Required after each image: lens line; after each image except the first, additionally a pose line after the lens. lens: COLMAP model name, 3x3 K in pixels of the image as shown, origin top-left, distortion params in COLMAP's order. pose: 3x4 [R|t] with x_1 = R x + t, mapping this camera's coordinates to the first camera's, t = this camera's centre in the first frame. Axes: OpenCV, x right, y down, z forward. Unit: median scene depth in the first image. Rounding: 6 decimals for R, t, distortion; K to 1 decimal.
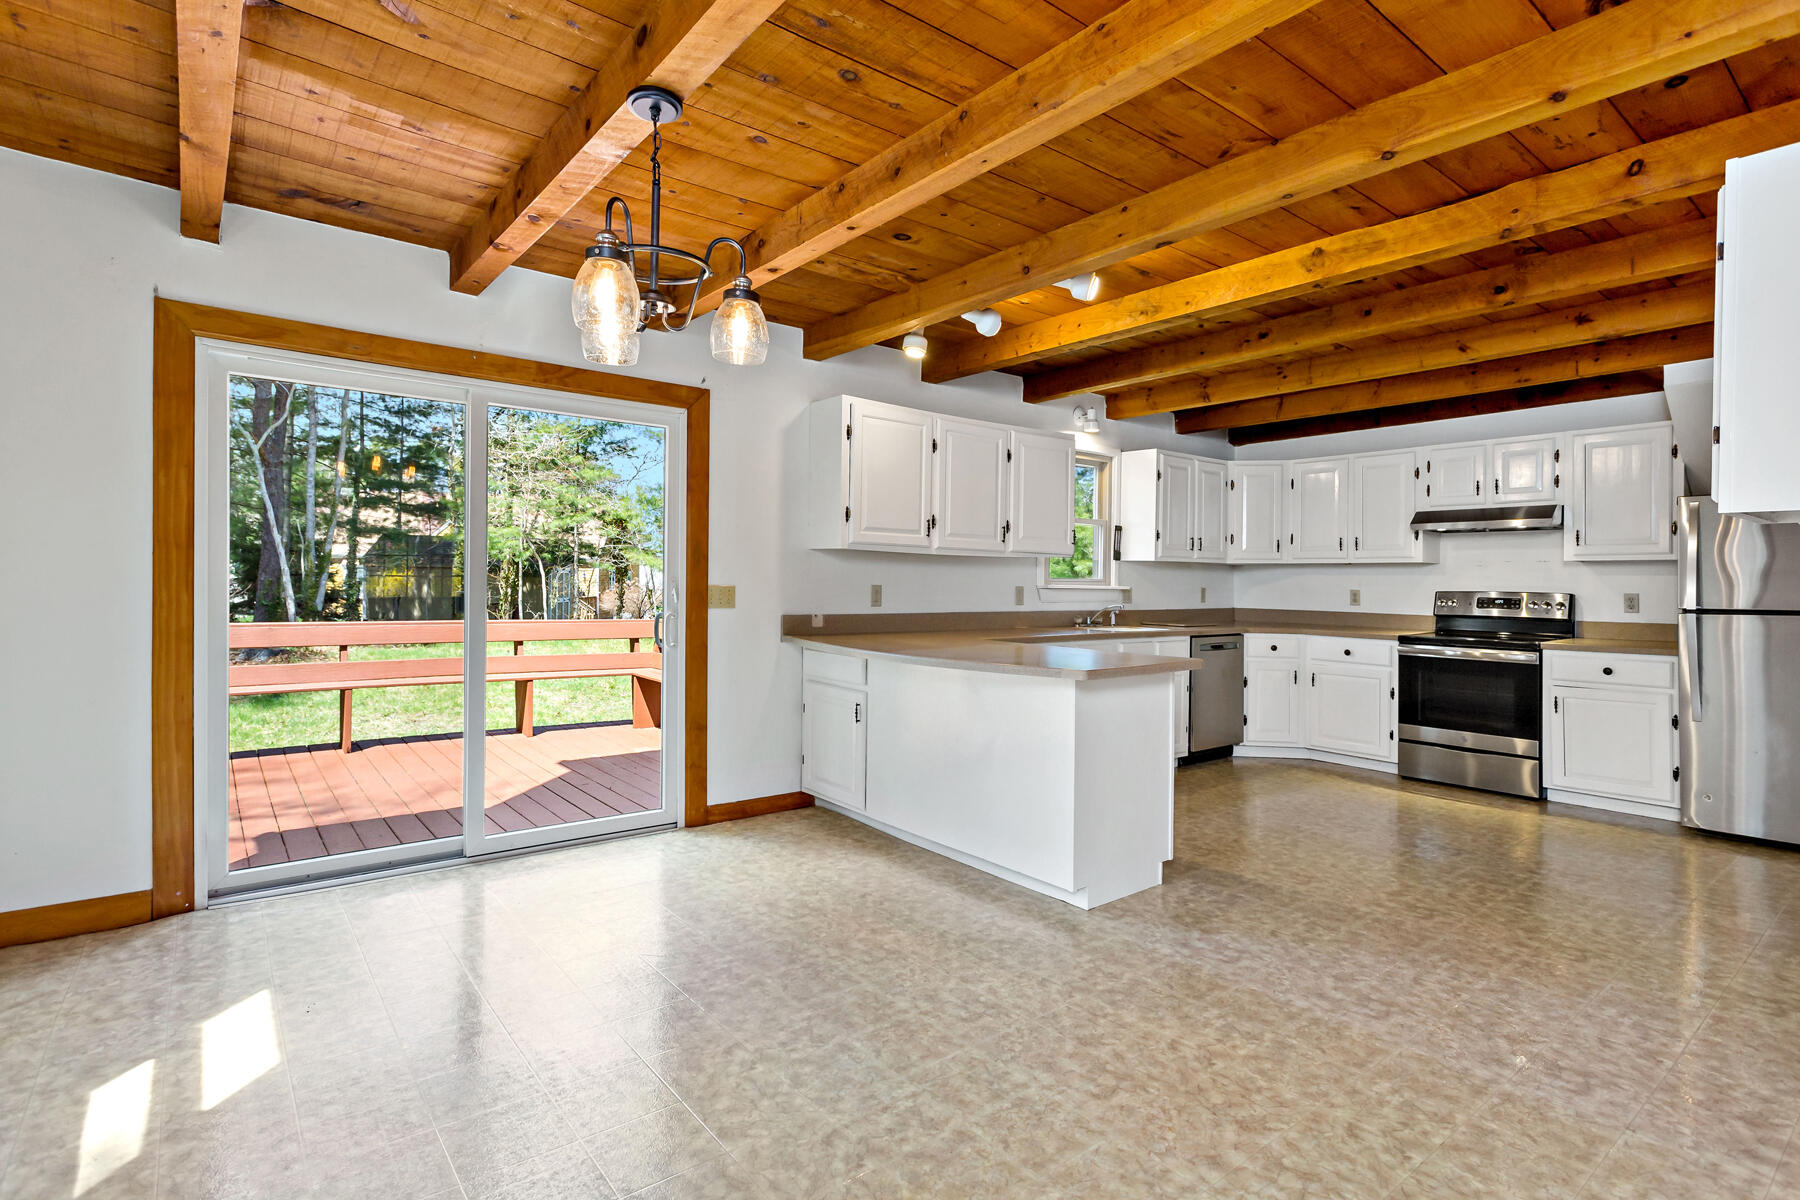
lens RADIAL K [[881.8, 0, 900.3], [0, 881.8, 567.6], [0, 0, 1]] dist [-0.004369, 0.009933]
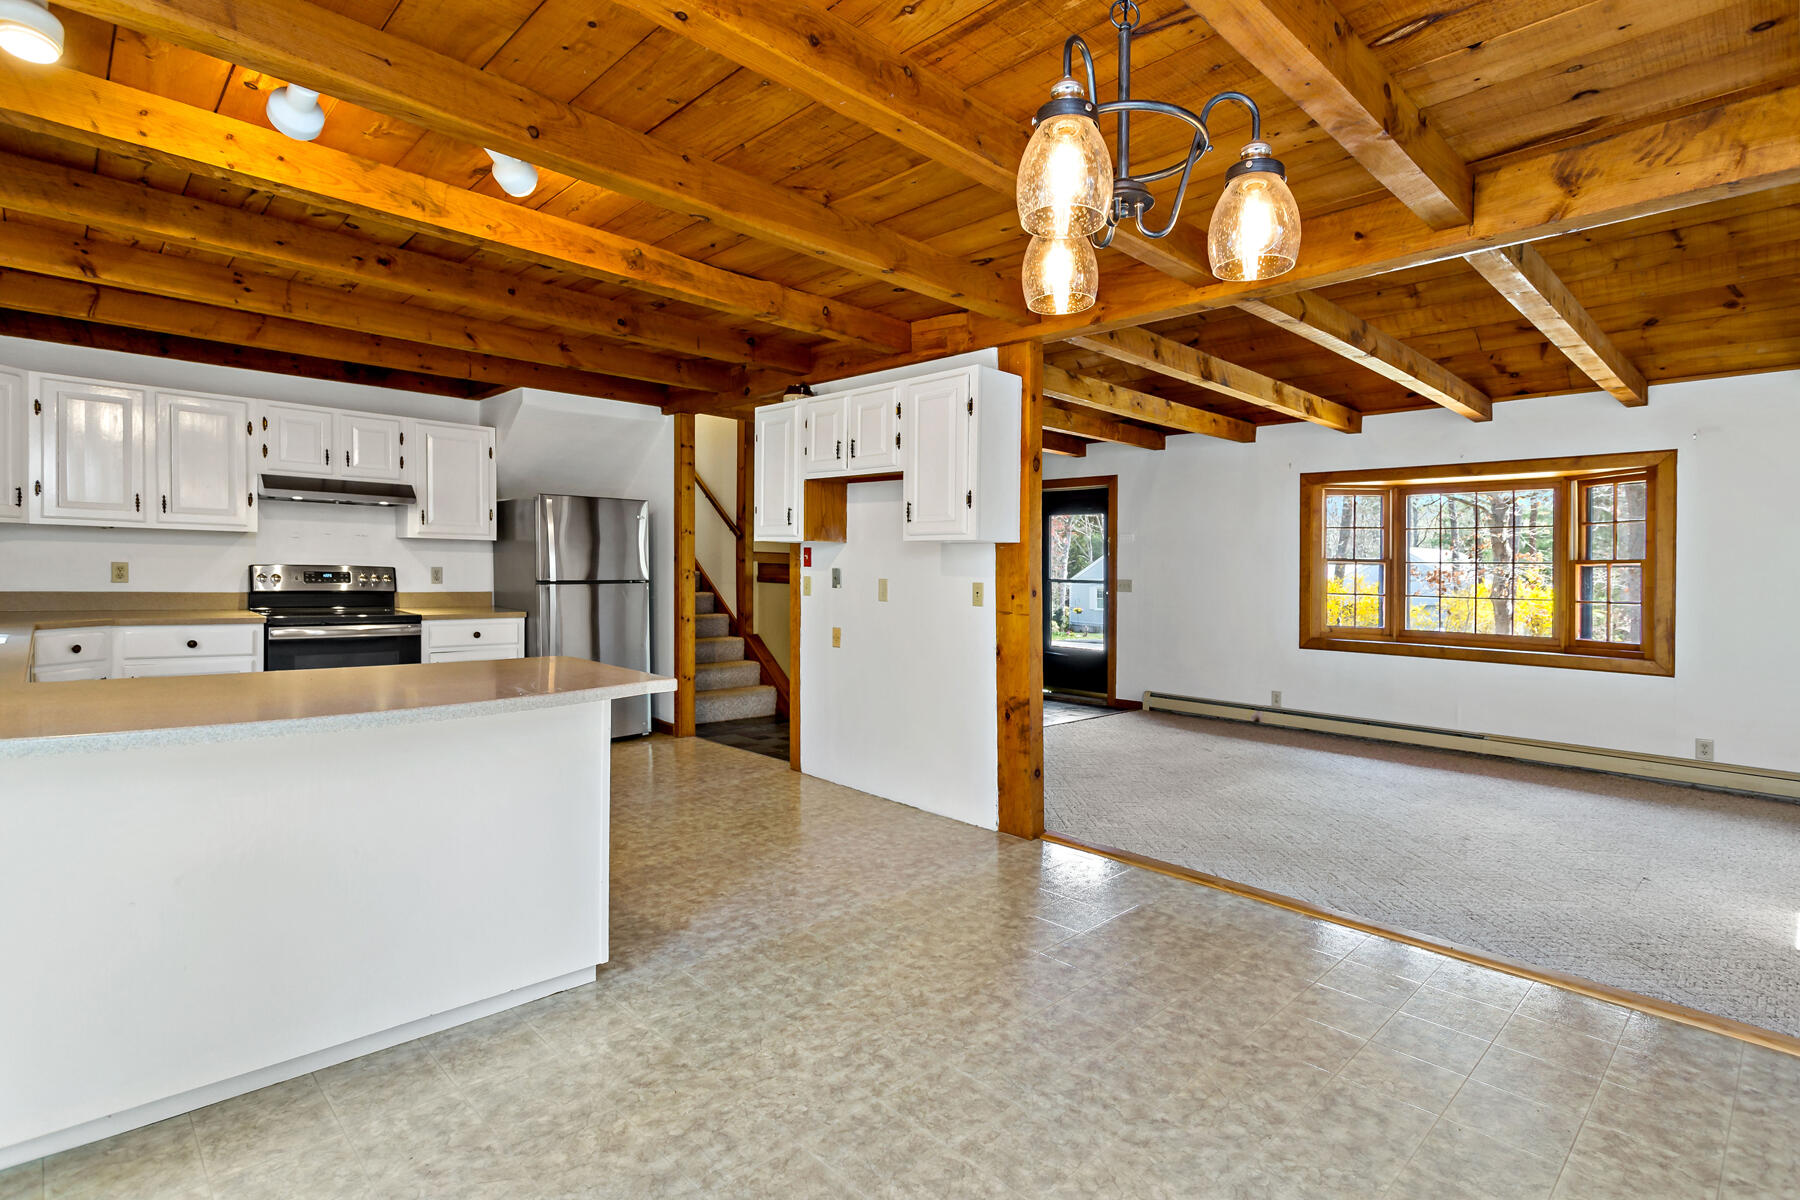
lens RADIAL K [[881.8, 0, 911.8], [0, 881.8, 545.6], [0, 0, 1]] dist [-0.004369, 0.009933]
pose [[-0.099011, 0.011370, 0.995021, -0.349472], [-0.038343, 0.999149, -0.015232, -0.004528], [-0.994347, -0.039660, -0.098491, 0.451673]]
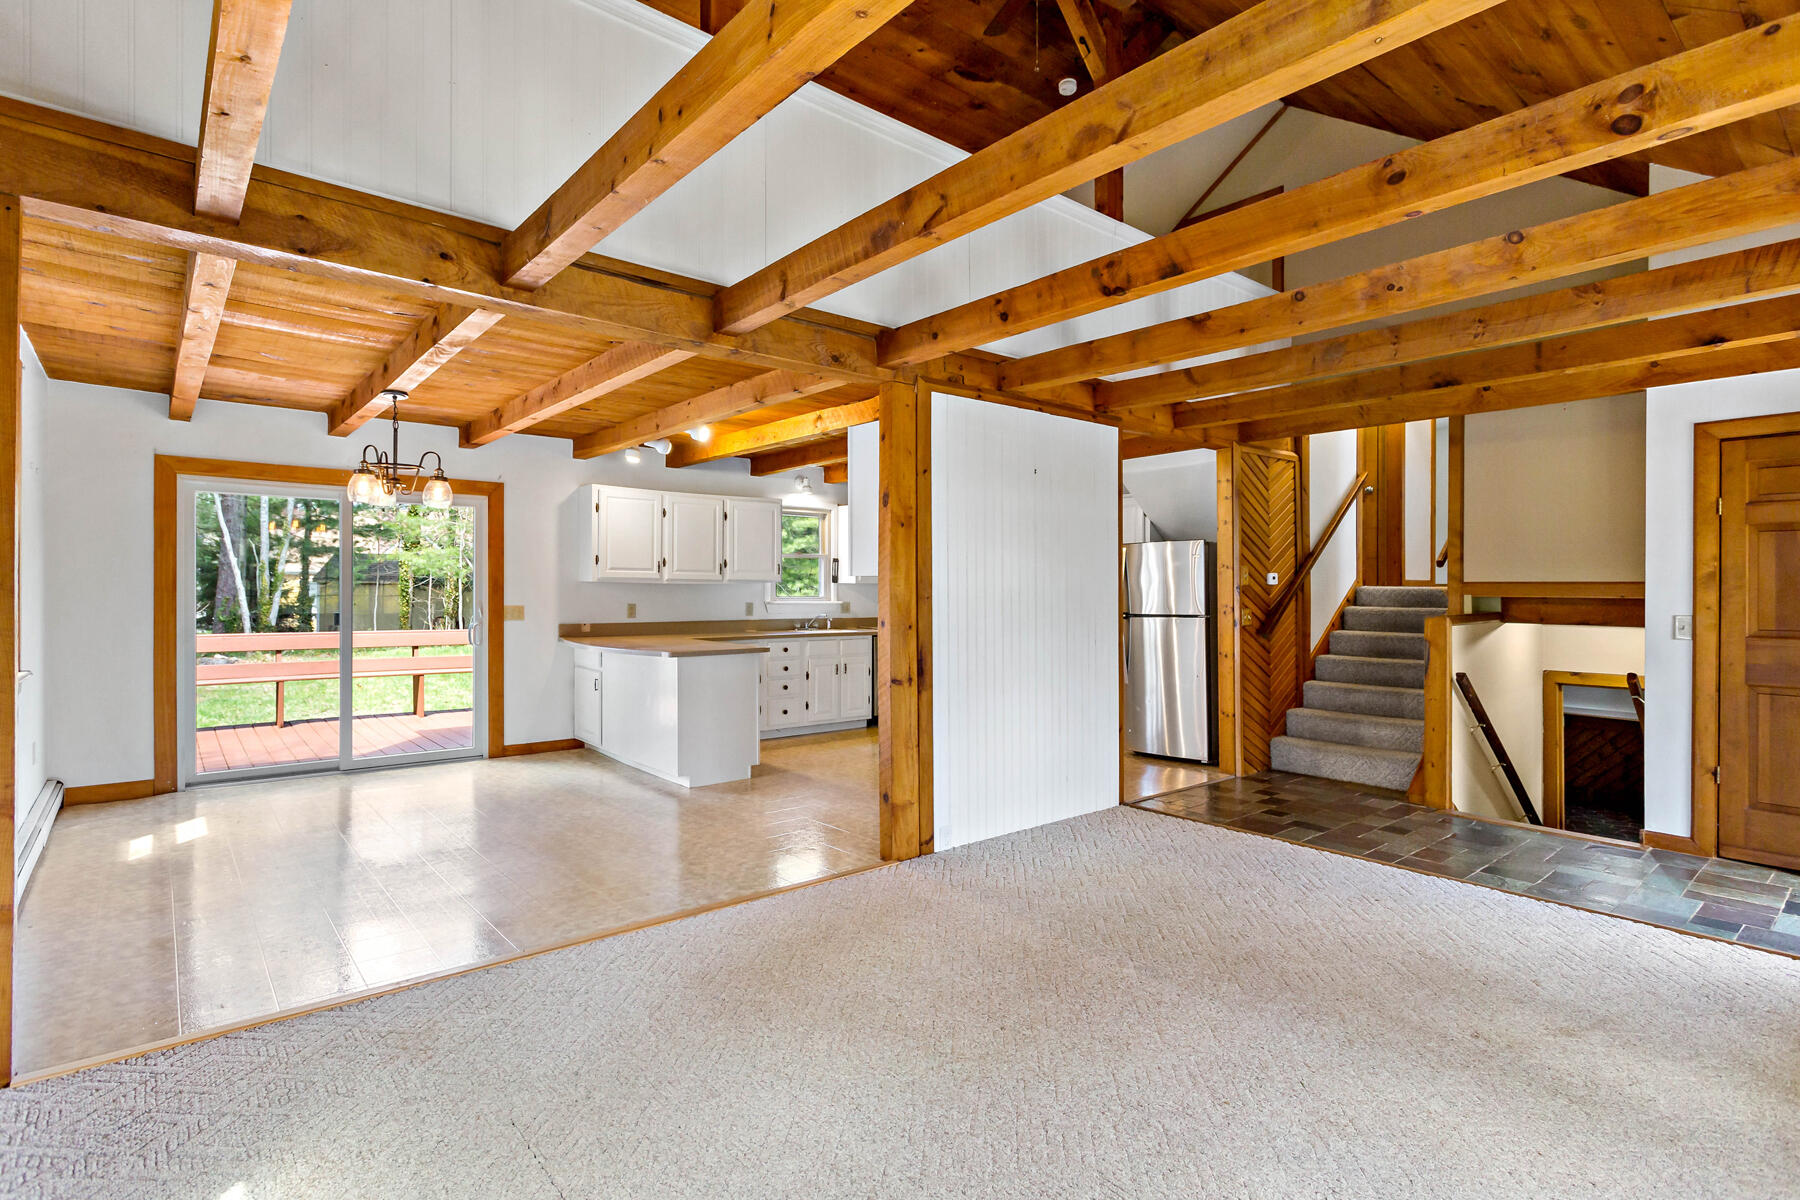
lens RADIAL K [[881.8, 0, 897.4], [0, 881.8, 568.4], [0, 0, 1]] dist [-0.004369, 0.009933]
pose [[0.999587, -0.008716, 0.027386, 0.332130], [0.008928, 0.999931, -0.007647, -0.021307], [-0.027317, 0.007888, 0.999596, -0.449724]]
